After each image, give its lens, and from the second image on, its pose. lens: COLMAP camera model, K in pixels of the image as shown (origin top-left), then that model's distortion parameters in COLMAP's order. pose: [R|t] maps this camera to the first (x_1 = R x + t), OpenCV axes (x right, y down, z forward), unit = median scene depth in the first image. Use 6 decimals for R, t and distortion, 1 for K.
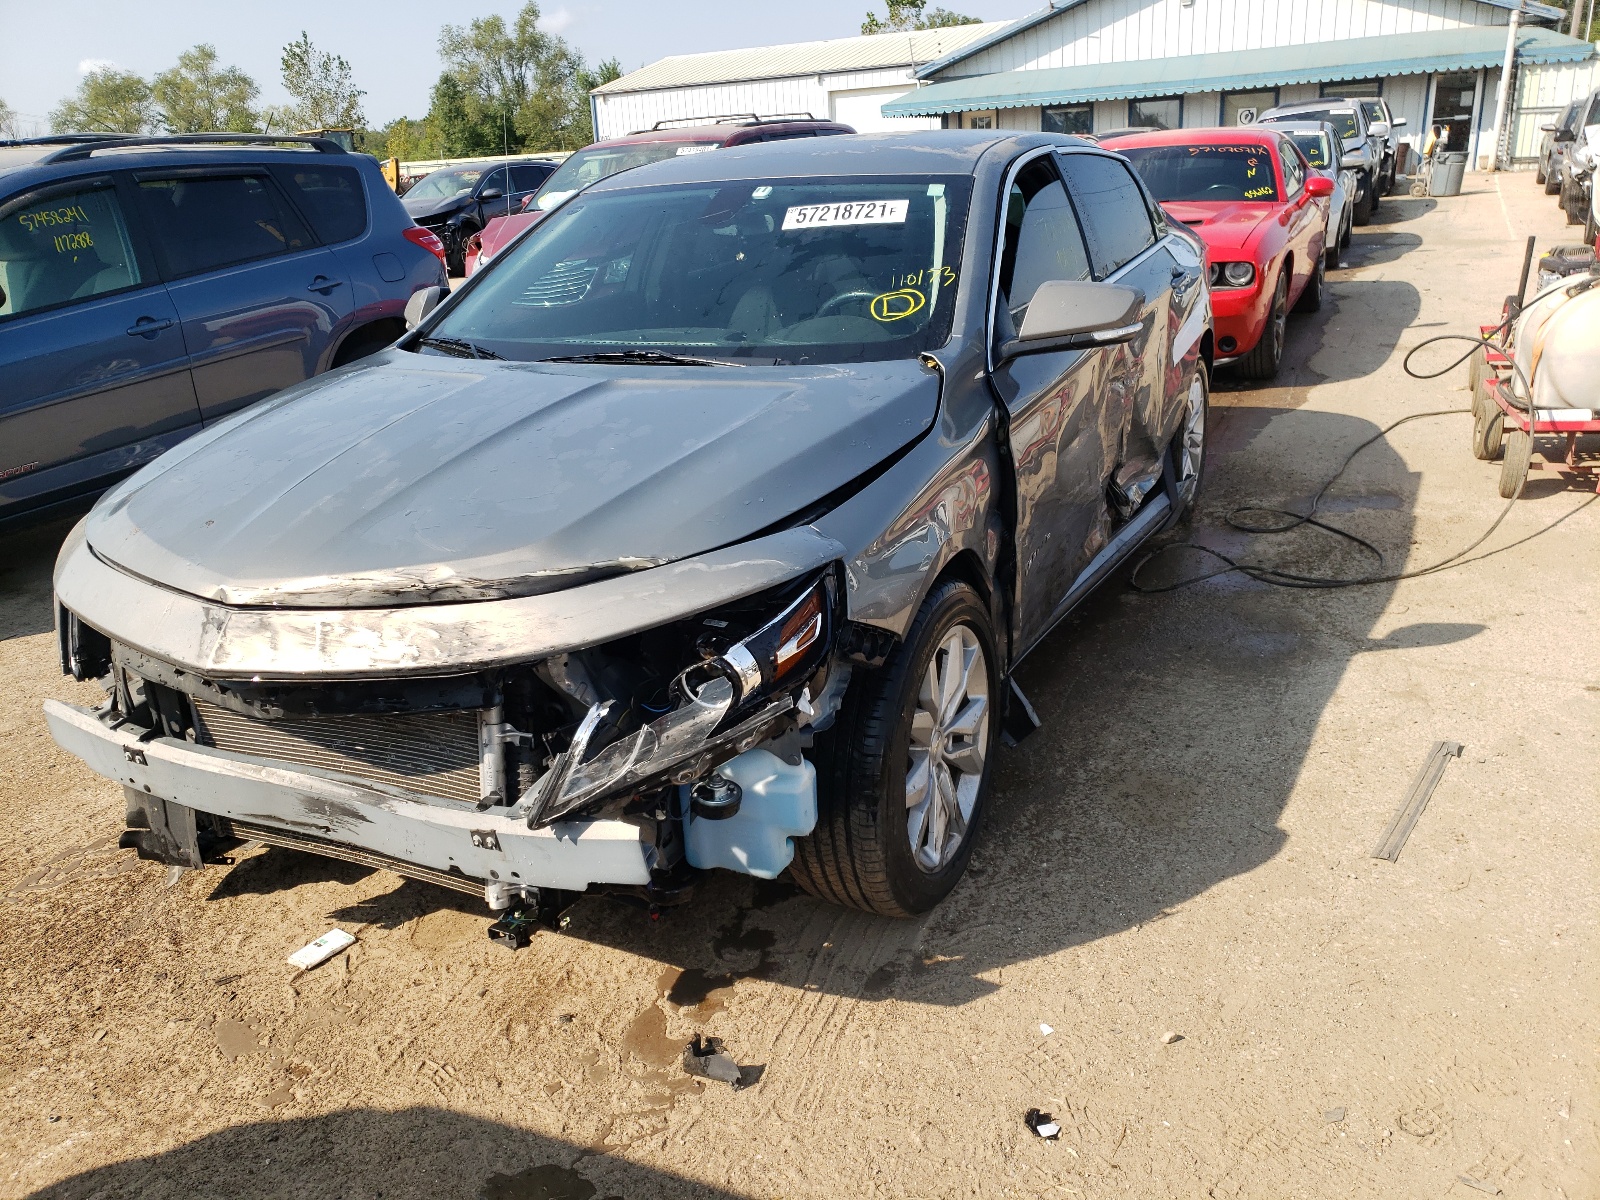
lens RADIAL K [[1219.3, 0, 793.0], [0, 1219.3, 611.7], [0, 0, 1]] dist [0.011109, 0.021983]
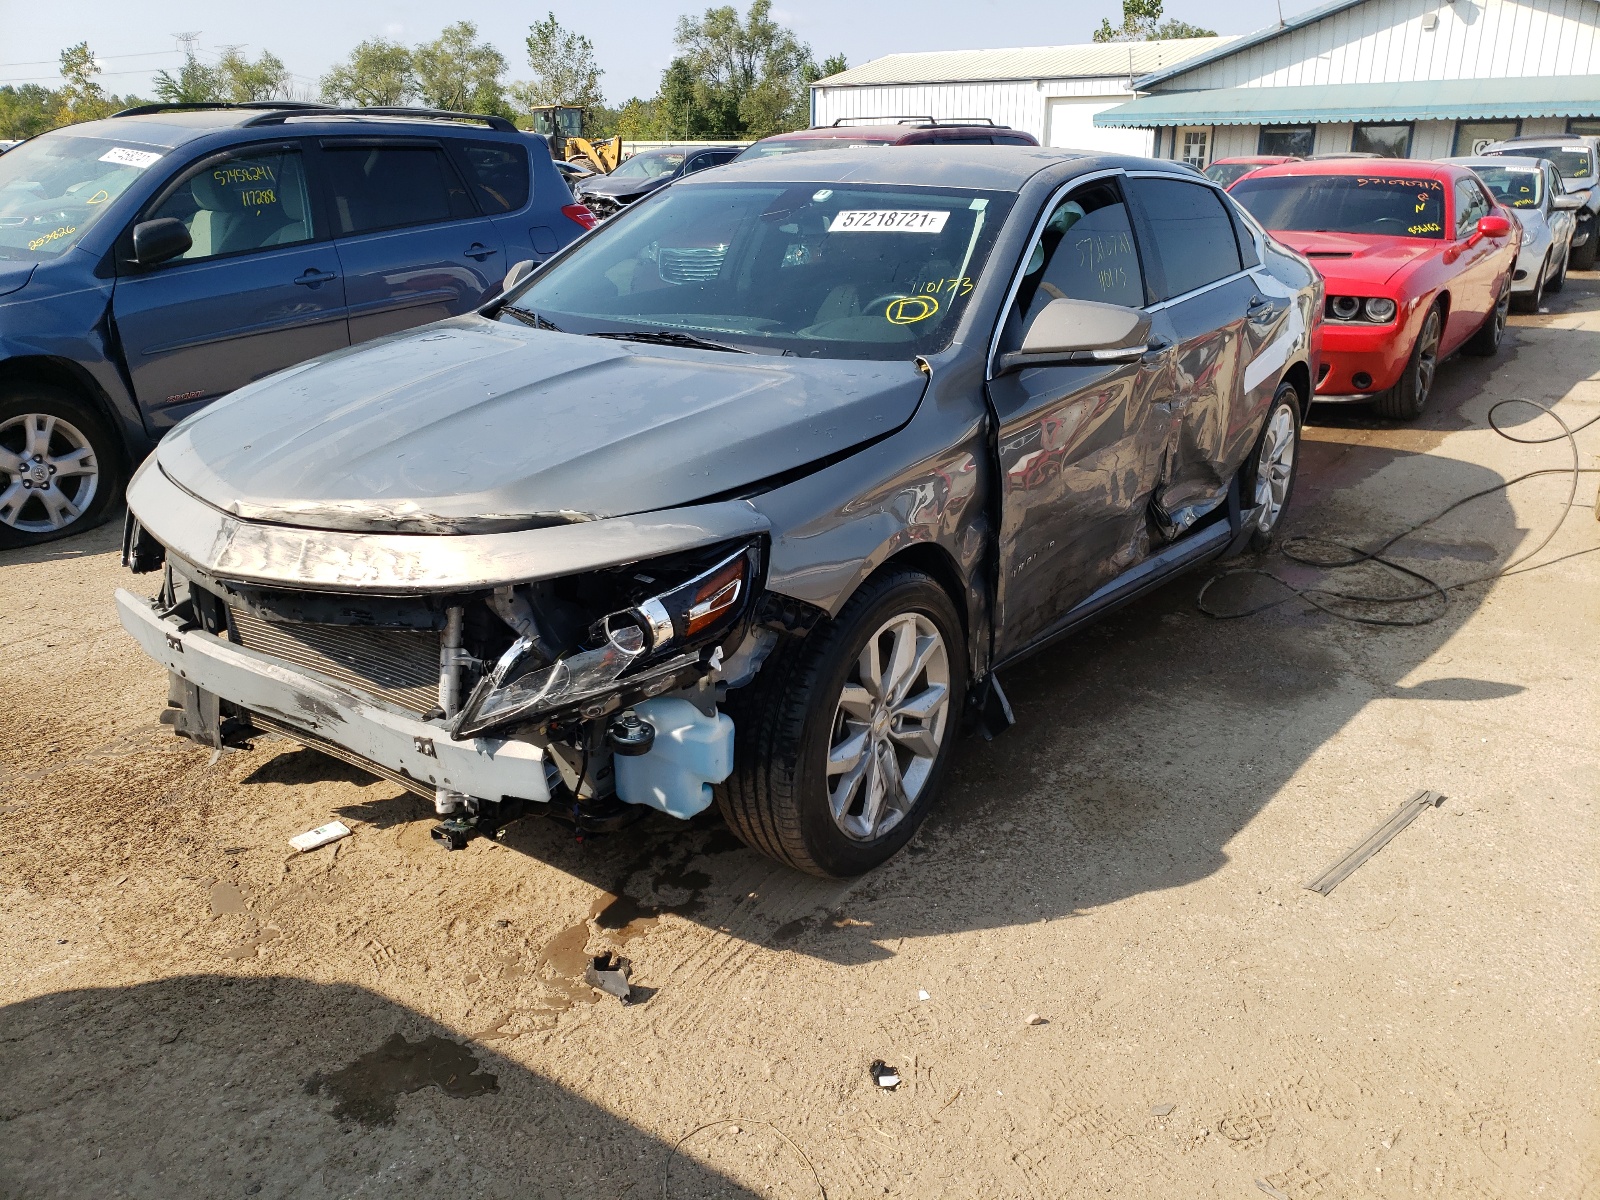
lens RADIAL K [[1219.3, 0, 808.5], [0, 1219.3, 589.3], [0, 0, 1]] dist [0.011109, 0.021983]
pose [[0.985793, 0.109800, -0.127111, 0.159747], [-0.111511, 0.993743, -0.006405, 0.006692], [0.125612, 0.020488, 0.991868, -0.056886]]
